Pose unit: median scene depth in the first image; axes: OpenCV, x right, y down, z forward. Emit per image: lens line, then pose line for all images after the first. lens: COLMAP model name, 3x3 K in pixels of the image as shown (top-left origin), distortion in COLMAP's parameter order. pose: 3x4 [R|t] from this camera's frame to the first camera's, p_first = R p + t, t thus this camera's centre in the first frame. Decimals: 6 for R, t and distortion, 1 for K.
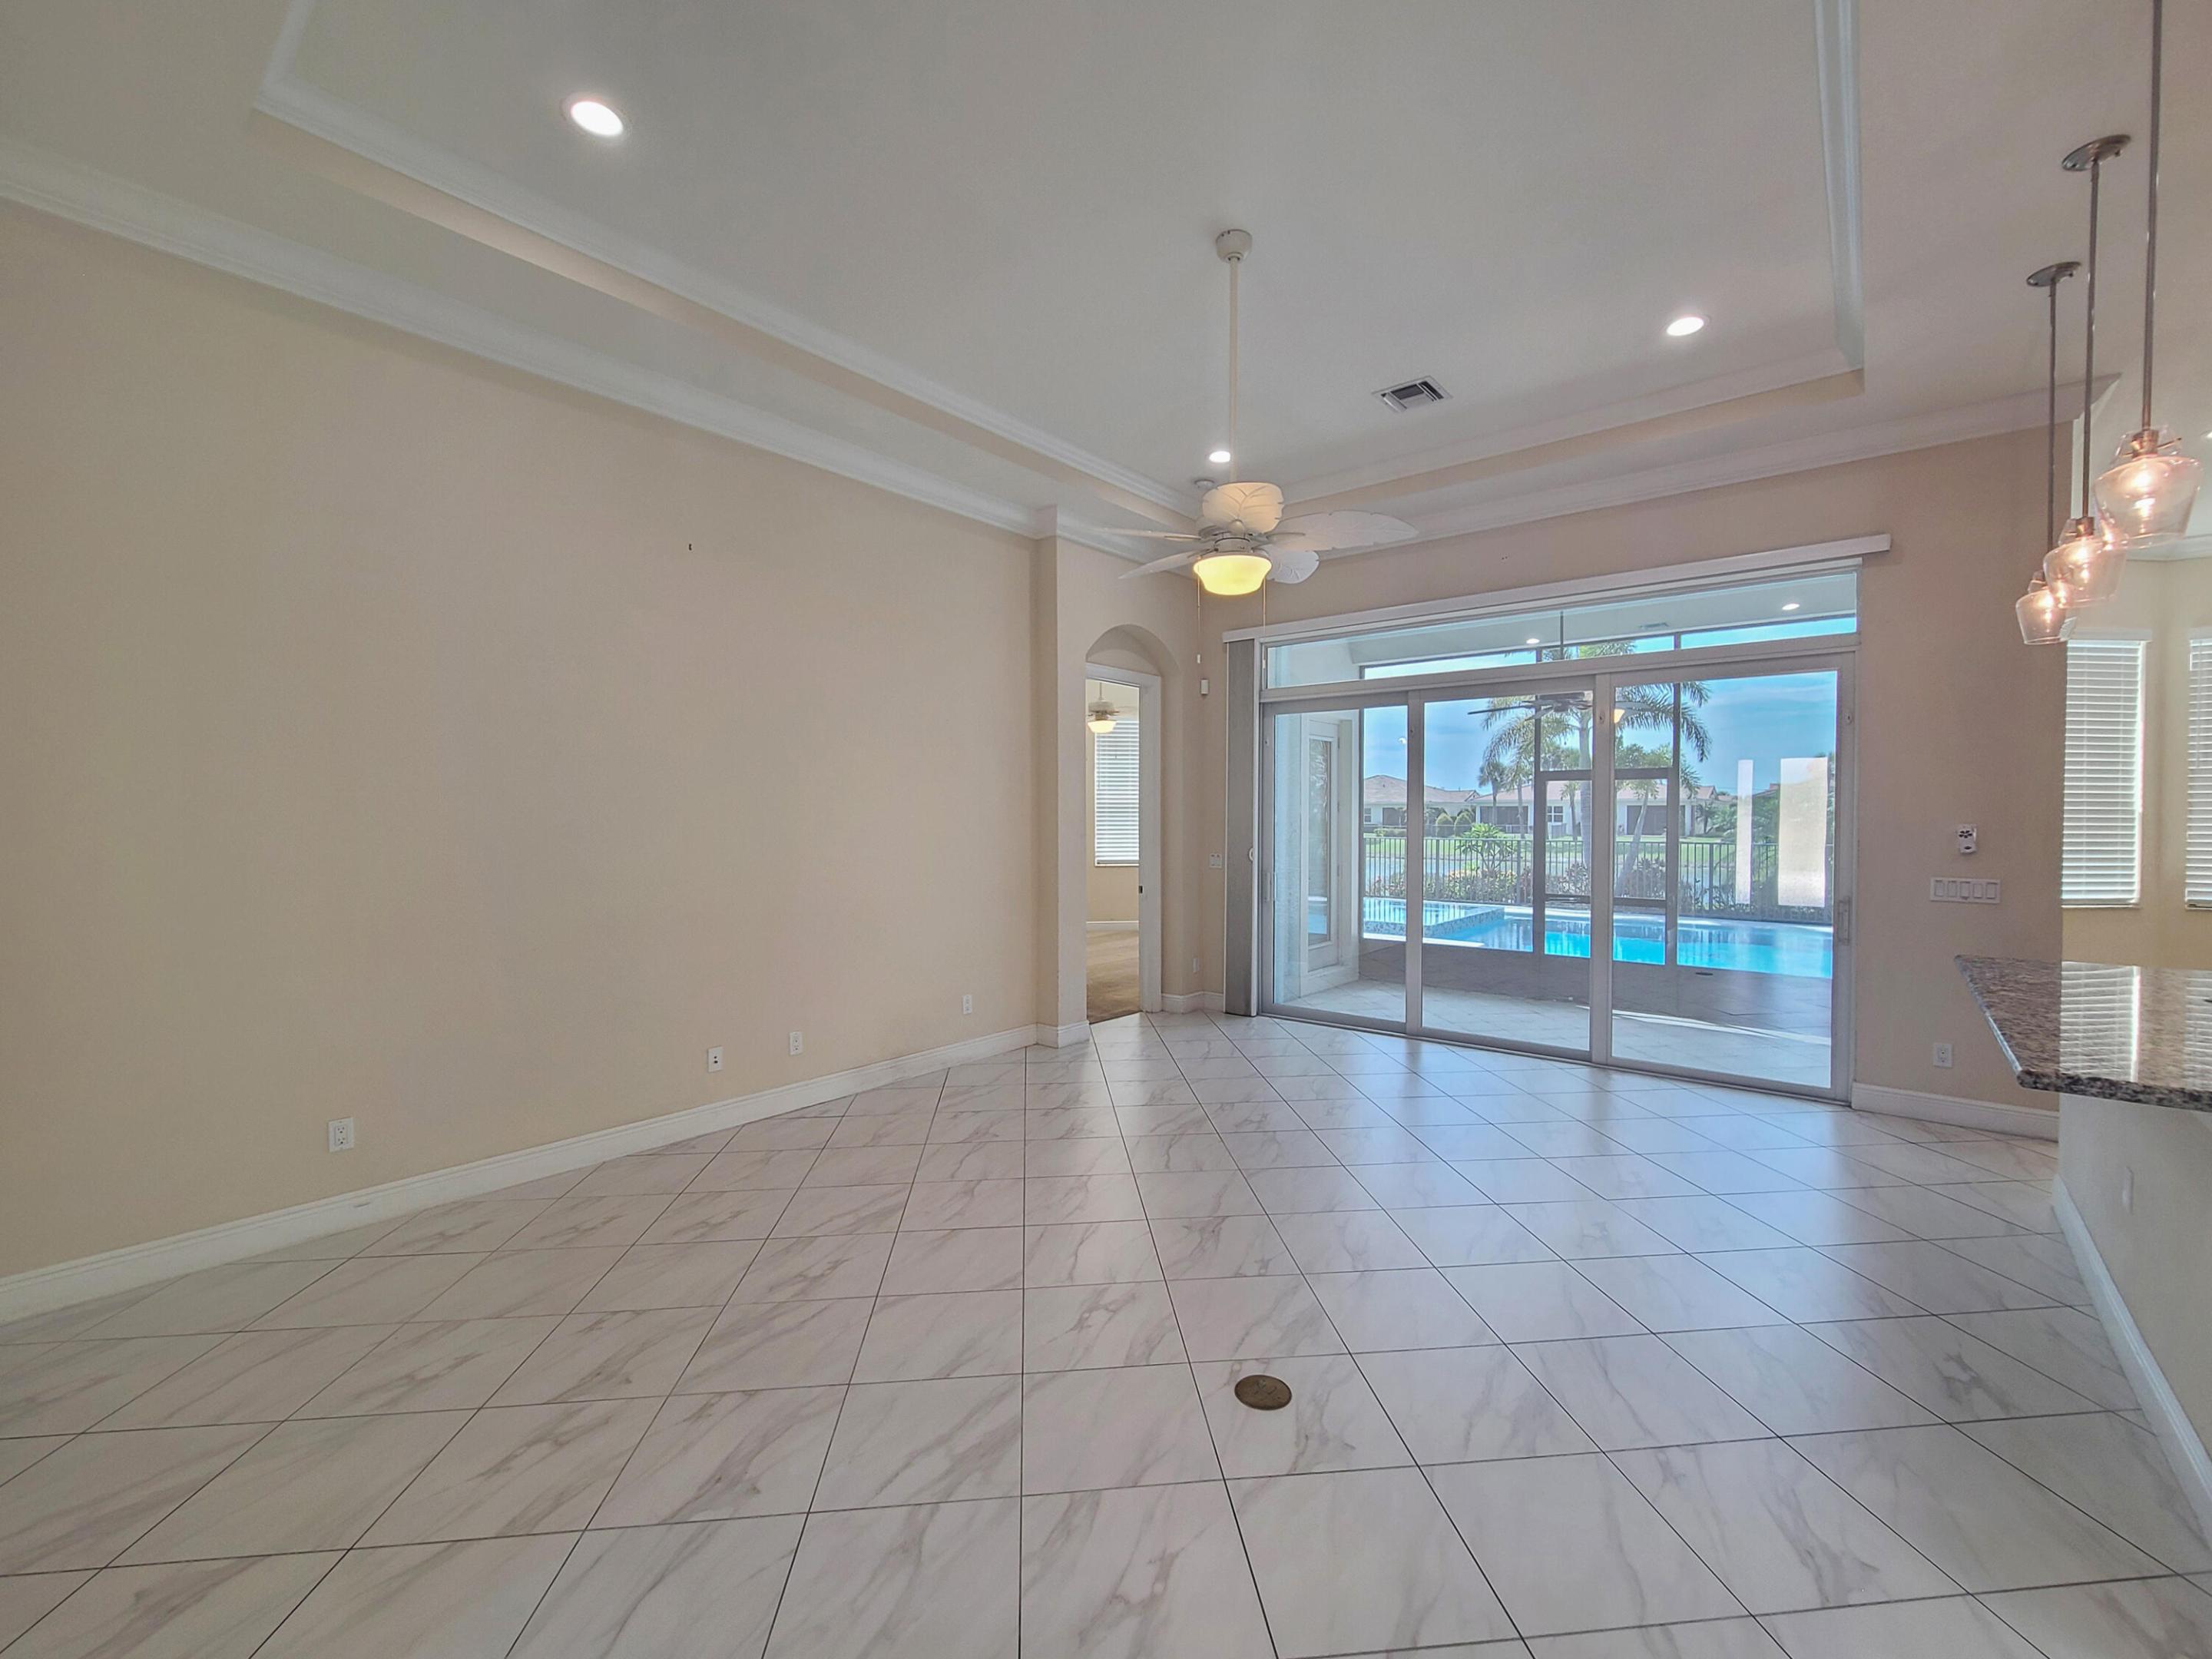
lens RADIAL K [[925.0, 0, 1158.4], [0, 925.0, 828.5], [0, 0, 1]] dist [-0.004966, -0.000278]
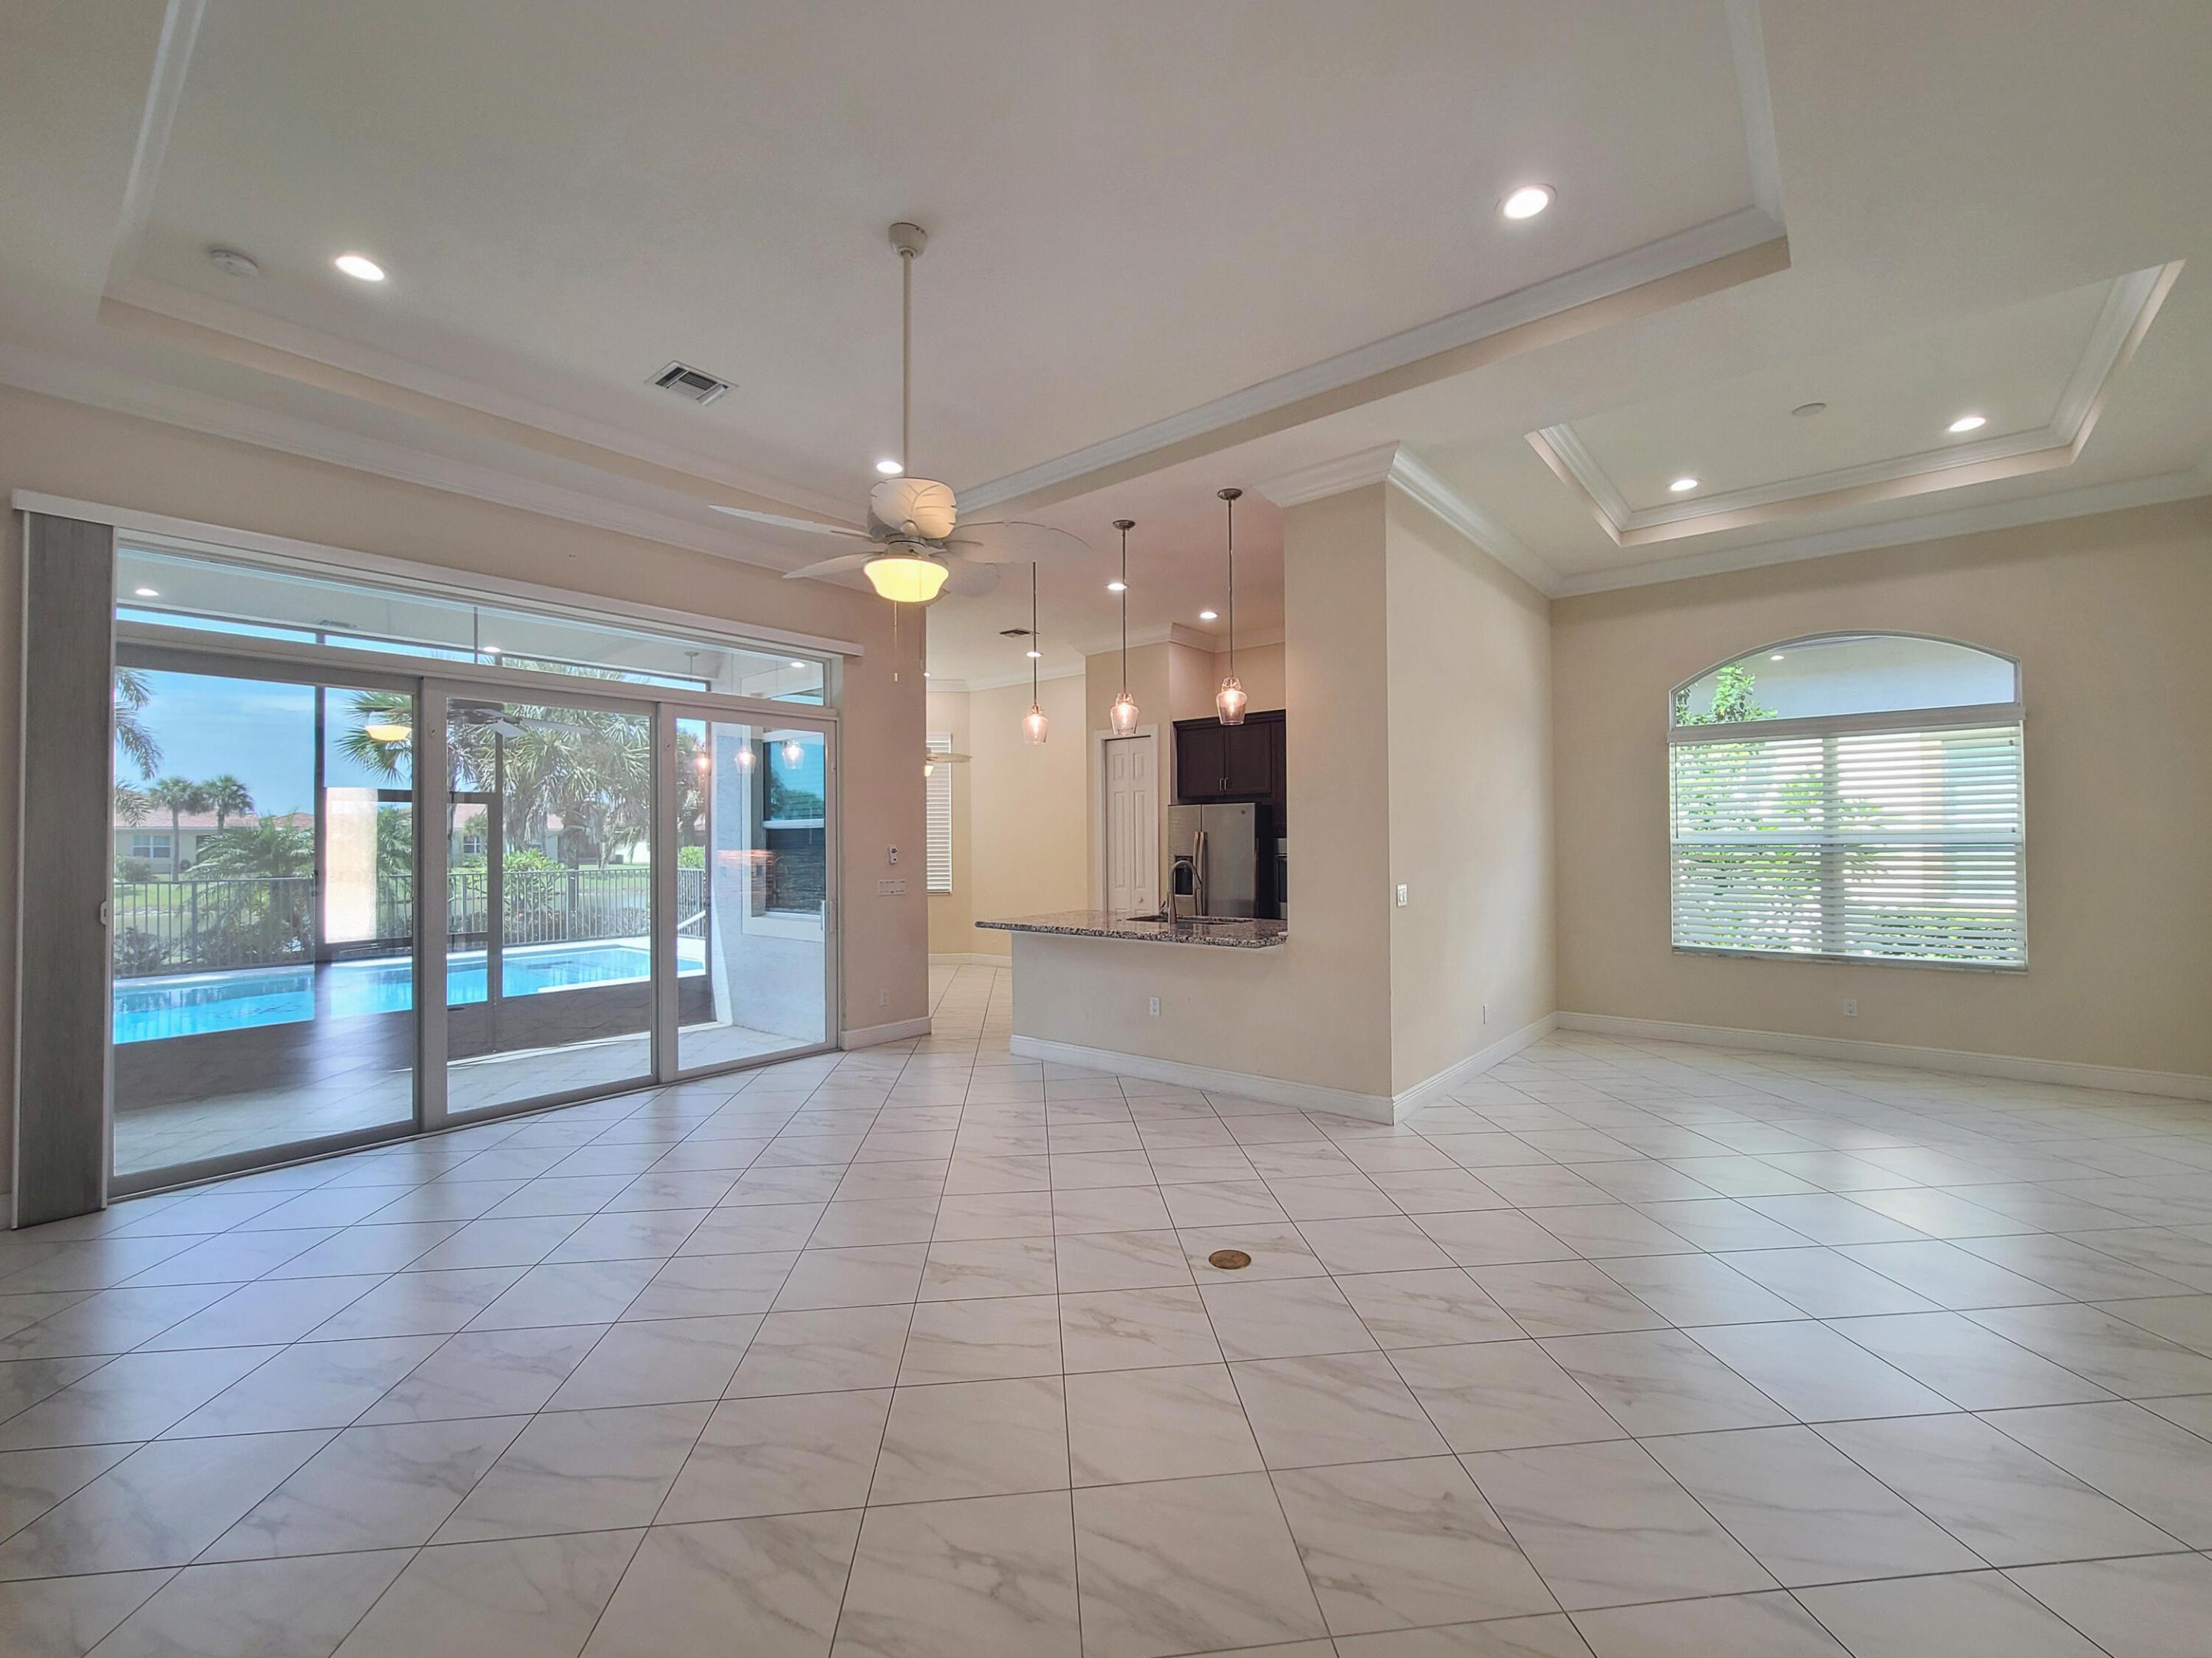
lens RADIAL K [[924.9, 0, 1100.0], [0, 924.9, 823.1], [0, 0, 1]] dist [-0.004966, -0.000278]
pose [[0.031735, 0.020502, 0.999286, -0.691653], [0.022282, 0.999527, -0.021214, 0.001135], [-0.999248, 0.022940, 0.031263, 0.628371]]
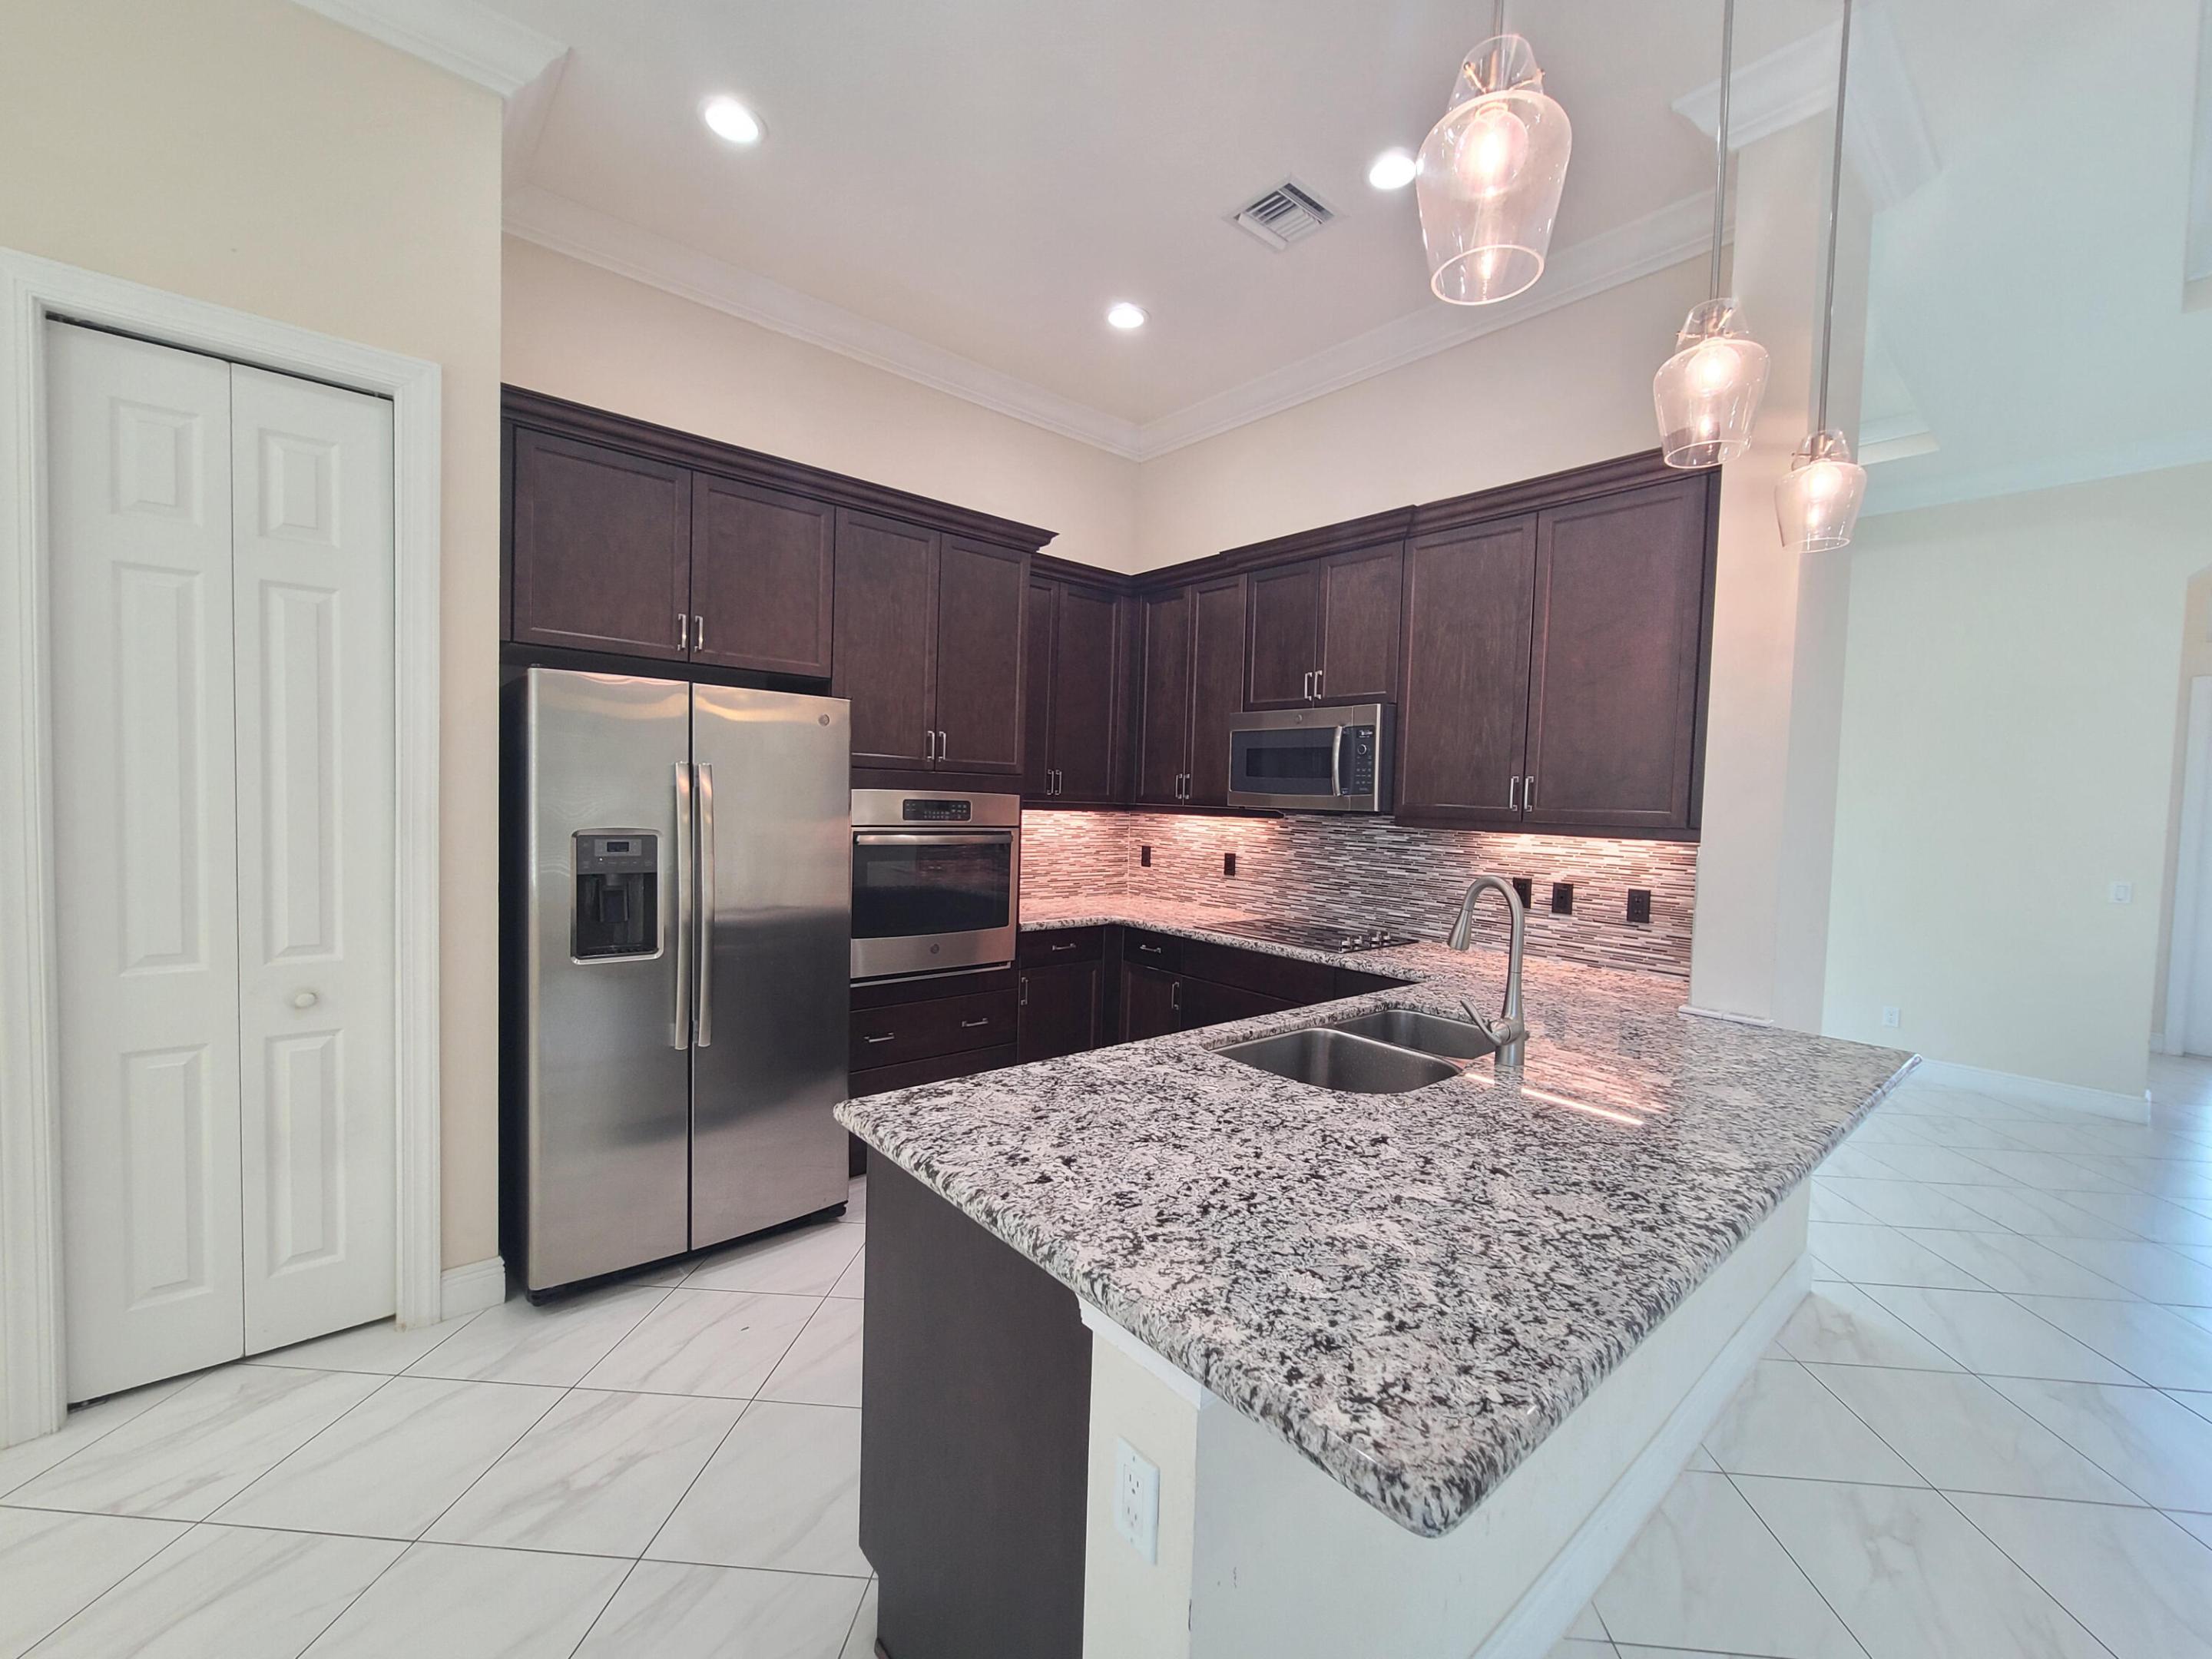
lens RADIAL K [[925.0, 0, 1109.4], [0, 925.0, 828.3], [0, 0, 1]] dist [-0.004966, -0.000278]
pose [[-0.982461, -0.040305, 0.182058, 0.807605], [-0.029674, 0.997712, 0.060745, -0.021118], [-0.184090, 0.054277, -0.981410, 1.058730]]
